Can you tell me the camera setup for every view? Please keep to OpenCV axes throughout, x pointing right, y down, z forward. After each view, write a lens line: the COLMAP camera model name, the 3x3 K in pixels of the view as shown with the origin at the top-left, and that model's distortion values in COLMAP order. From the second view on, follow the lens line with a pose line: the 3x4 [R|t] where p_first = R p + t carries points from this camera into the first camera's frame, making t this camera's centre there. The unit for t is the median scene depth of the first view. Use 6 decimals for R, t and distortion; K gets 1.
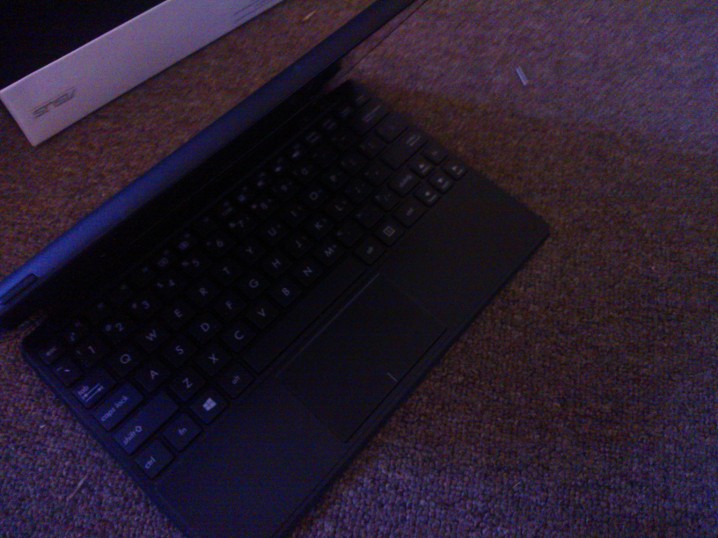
lens RADIAL K [[602.3, 0, 357.9], [0, 602.3, 263.6], [0, 0, 1]] dist [0.000511, -0.052591]
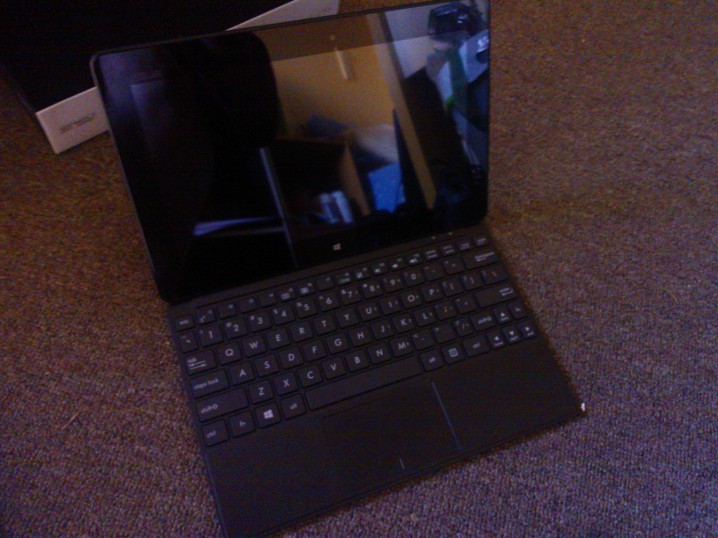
lens RADIAL K [[602.3, 0, 352.8], [0, 602.3, 266.7], [0, 0, 1]] dist [0.000511, -0.052591]
pose [[0.993650, 0.105496, 0.039108, 0.059848], [-0.104966, 0.994357, -0.015362, -0.008807], [-0.040508, 0.011159, 0.999117, -0.332195]]
